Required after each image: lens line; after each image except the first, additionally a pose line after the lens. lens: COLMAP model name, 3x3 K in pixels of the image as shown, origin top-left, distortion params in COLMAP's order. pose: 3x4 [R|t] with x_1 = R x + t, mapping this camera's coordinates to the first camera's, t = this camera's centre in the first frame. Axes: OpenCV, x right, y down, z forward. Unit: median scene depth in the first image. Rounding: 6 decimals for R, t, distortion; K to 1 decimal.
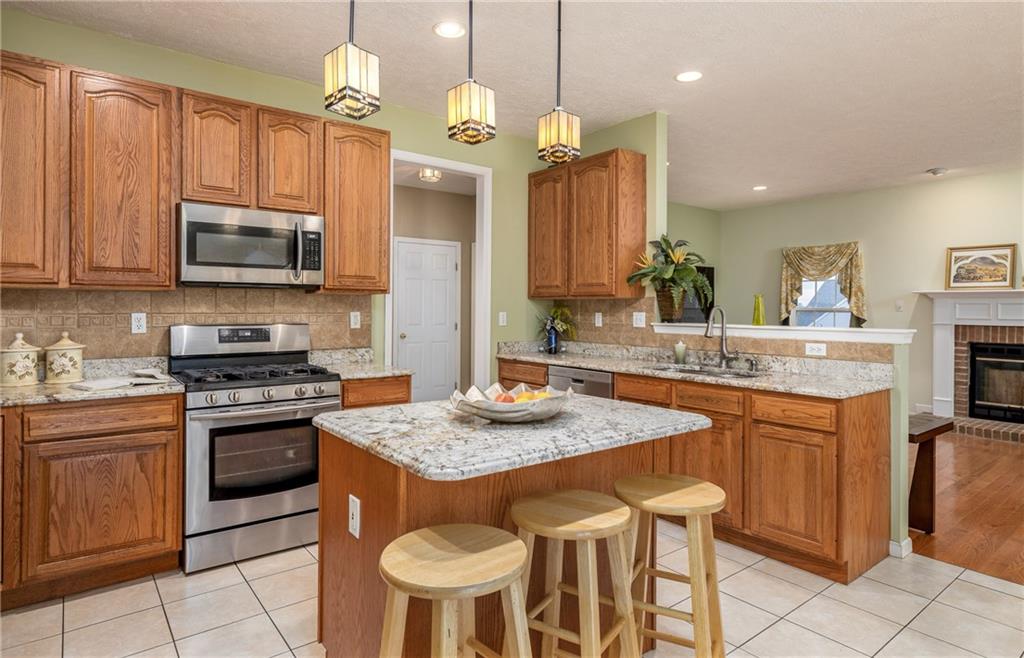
lens RADIAL K [[571.7, 0, 515.6], [0, 571.7, 310.2], [0, 0, 1]] dist [0.003008, -0.000160]
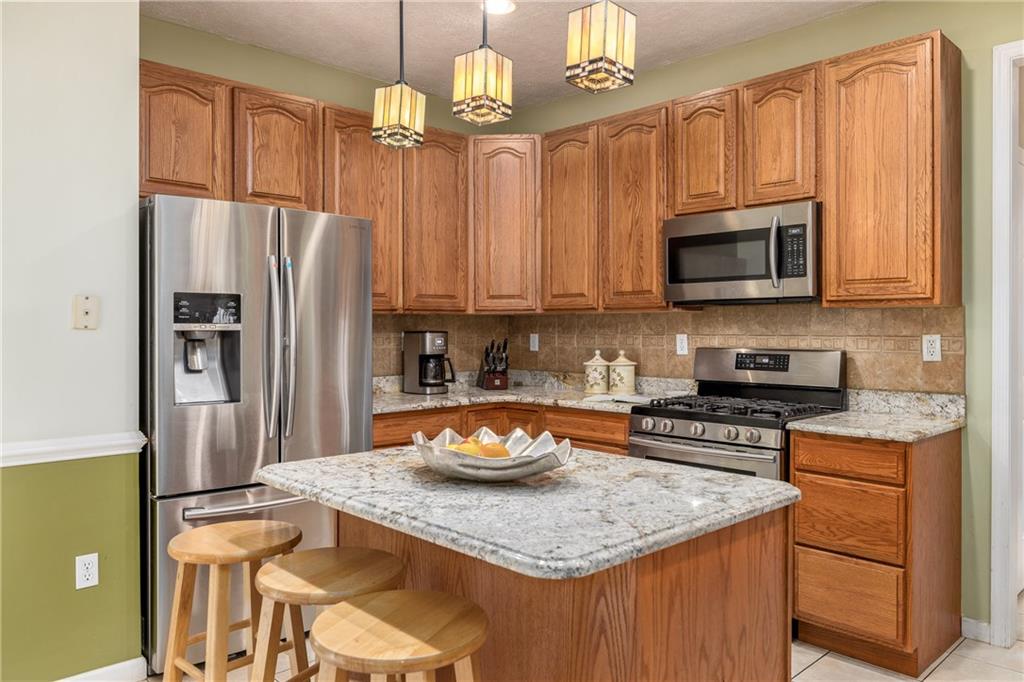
lens RADIAL K [[745.9, 0, 510.0], [0, 745.9, 333.0], [0, 0, 1]] dist [-0.004458, 0.000757]
pose [[0.092375, 0.002957, -0.995720, 0.599547], [-0.002612, 0.999993, 0.002727, 0.000156], [0.995721, 0.002349, 0.092382, 0.579466]]
